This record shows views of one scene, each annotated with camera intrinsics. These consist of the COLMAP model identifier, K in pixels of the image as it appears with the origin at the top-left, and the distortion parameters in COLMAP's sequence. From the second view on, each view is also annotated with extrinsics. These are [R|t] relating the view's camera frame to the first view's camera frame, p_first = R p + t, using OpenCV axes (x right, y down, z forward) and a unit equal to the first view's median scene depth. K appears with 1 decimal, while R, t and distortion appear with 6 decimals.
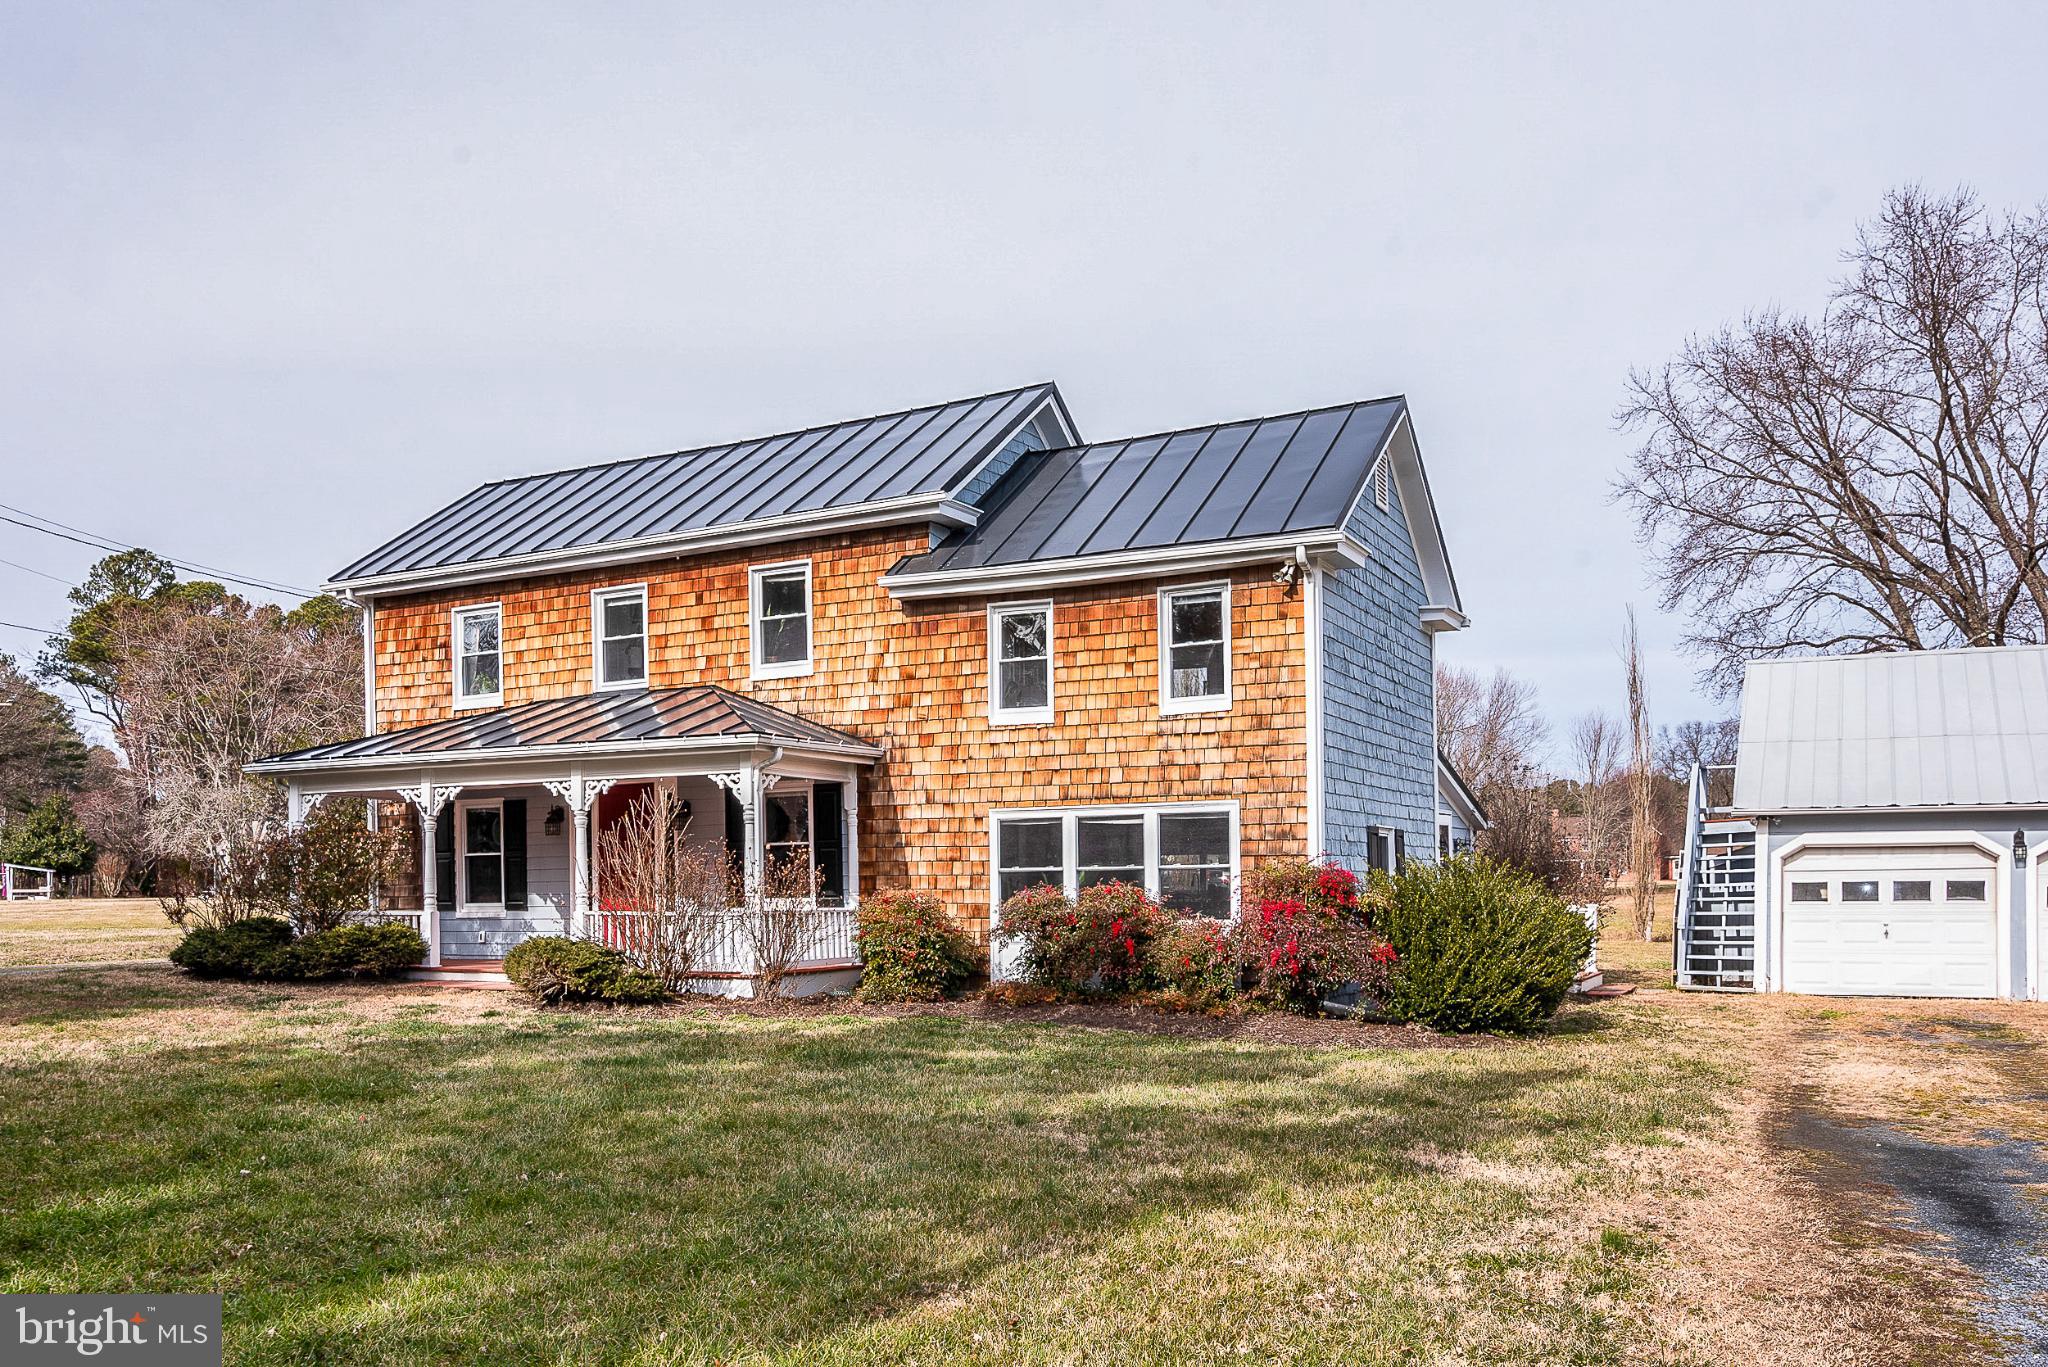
lens RADIAL K [[1590.6, 0, 1030.7], [0, 1590.6, 862.7], [0, 0, 1]] dist [0.002759, 0.011080]
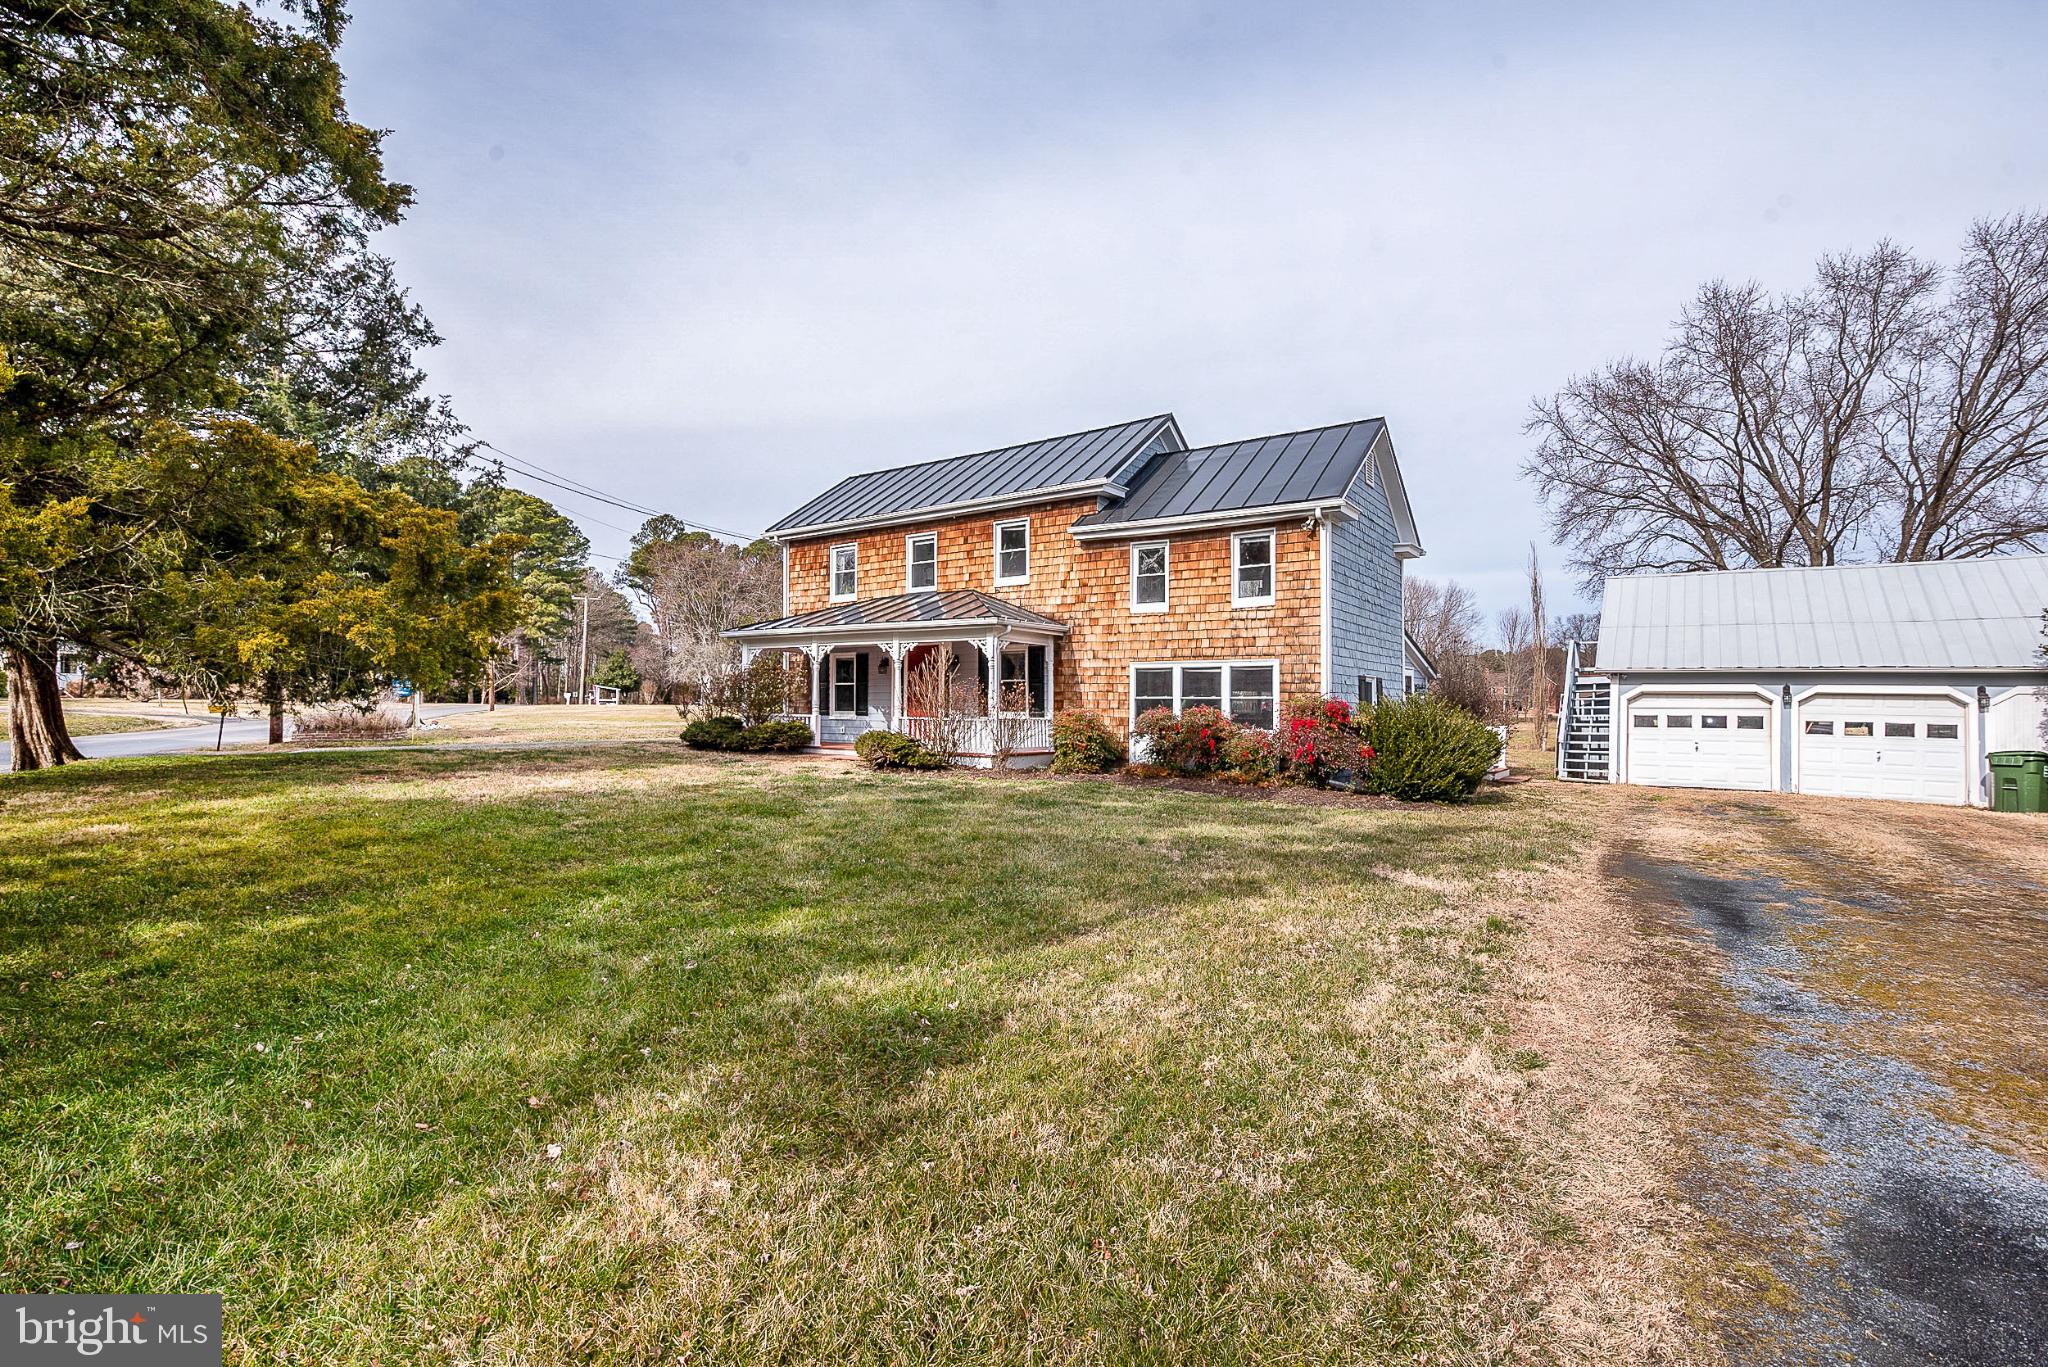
lens RADIAL K [[938.0, 0, 1030.7], [0, 938.0, 679.4], [0, 0, 1]] dist [-0.009616, 0.000286]
pose [[0.990766, 0.015835, -0.134654, 0.004525], [-0.017963, 0.999732, -0.014605, 0.001418], [0.134386, 0.016889, 0.990785, -0.014463]]
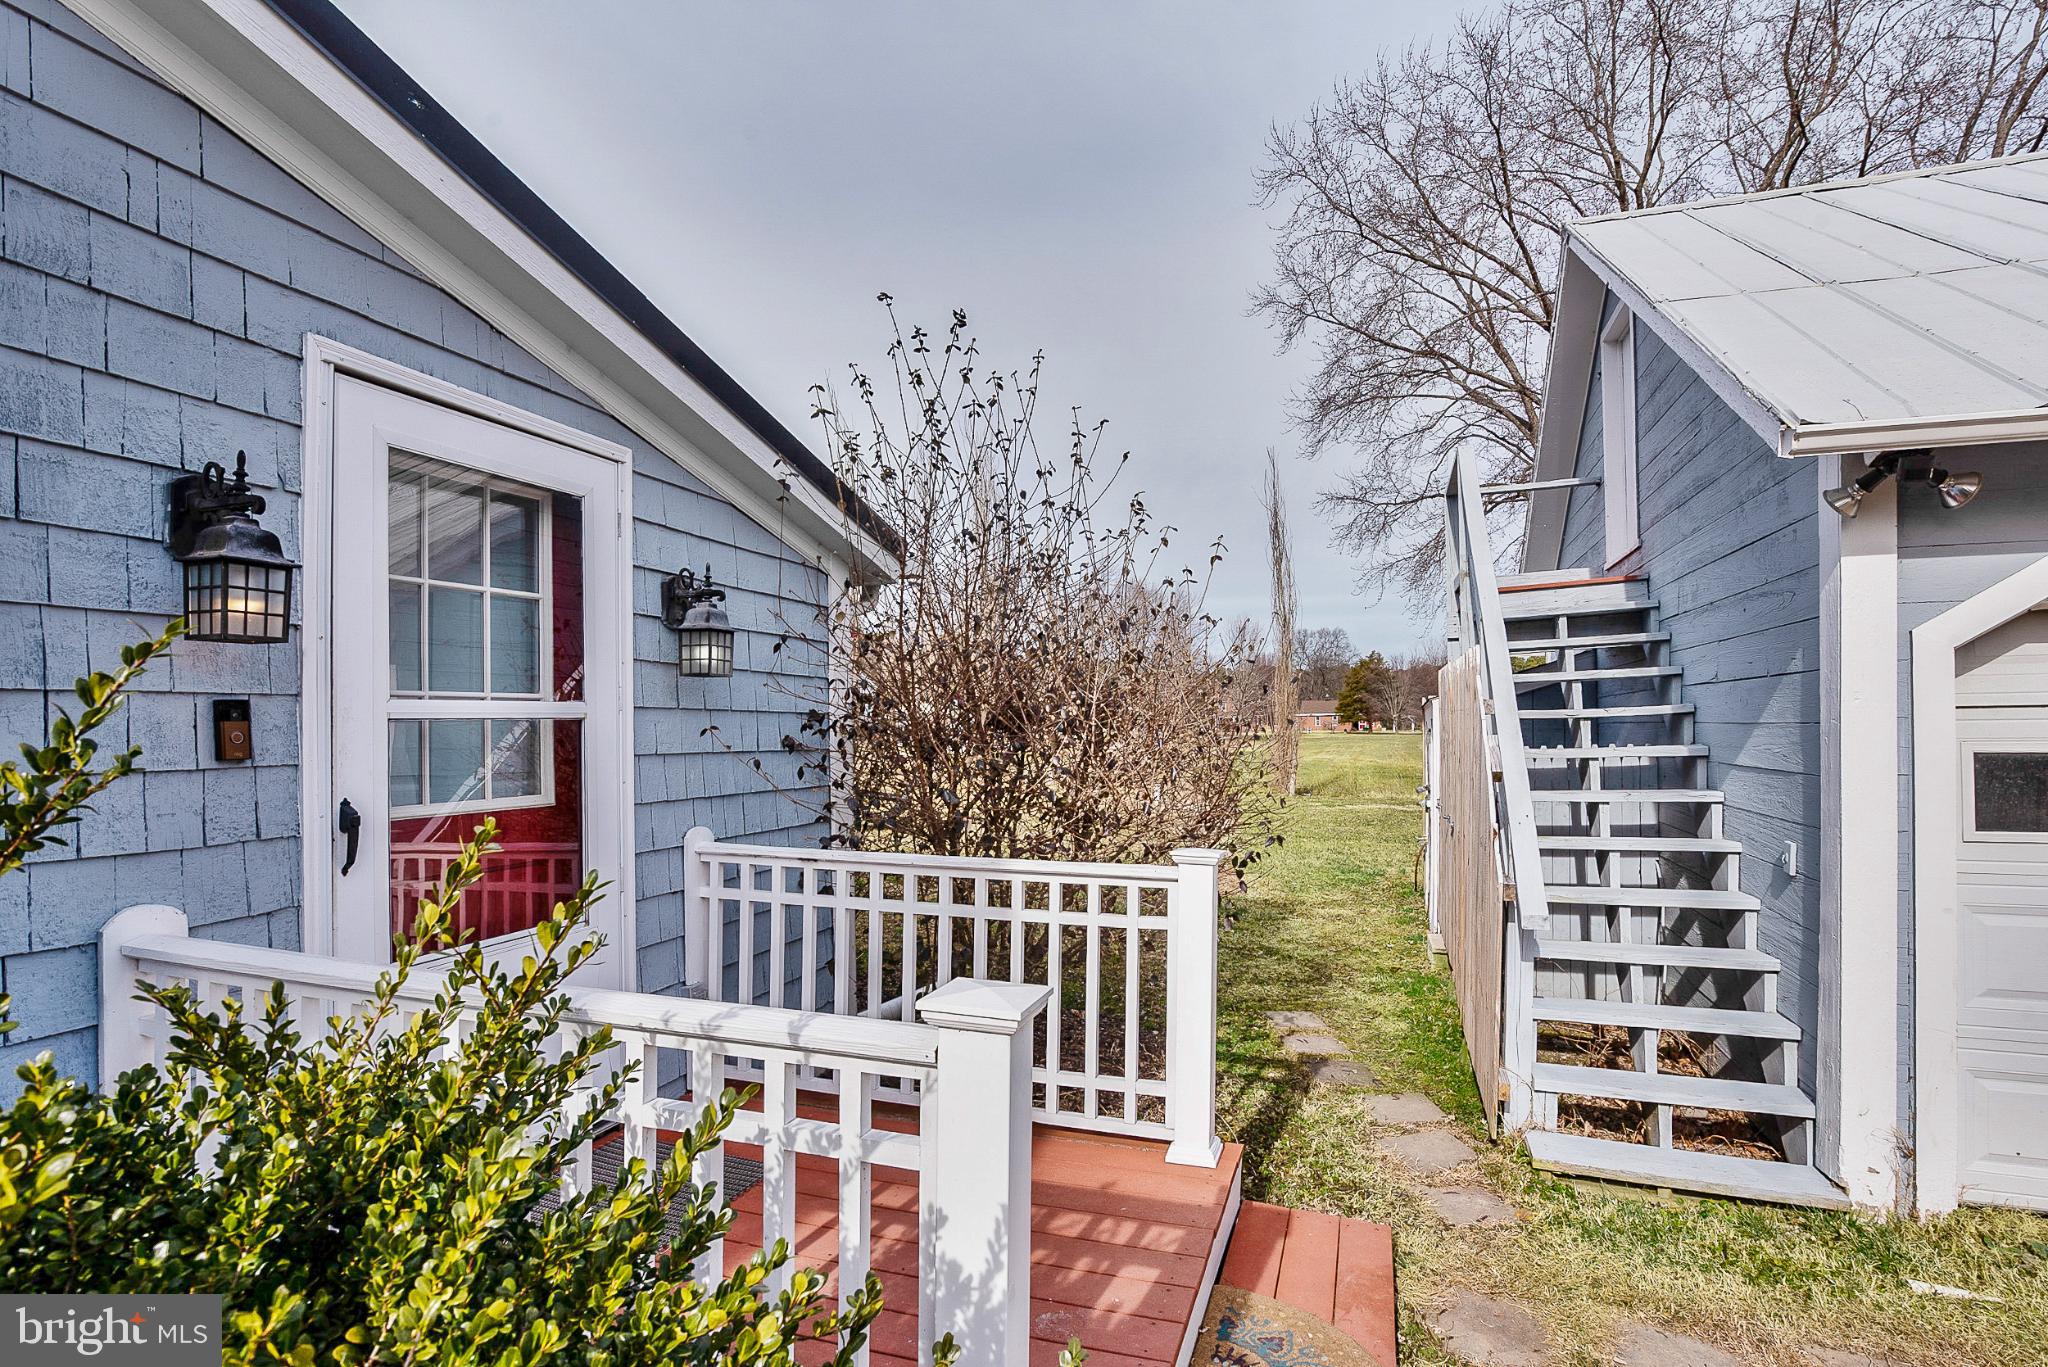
lens RADIAL K [[968.3, 0, 1019.0], [0, 968.3, 711.0], [0, 0, 1]] dist [-0.001916, 0.000000]
pose [[0.993339, 0.006711, 0.115029, 0.388904], [-0.005807, 0.999950, -0.008187, 0.010097], [-0.115078, 0.007464, 0.993328, 1.074474]]
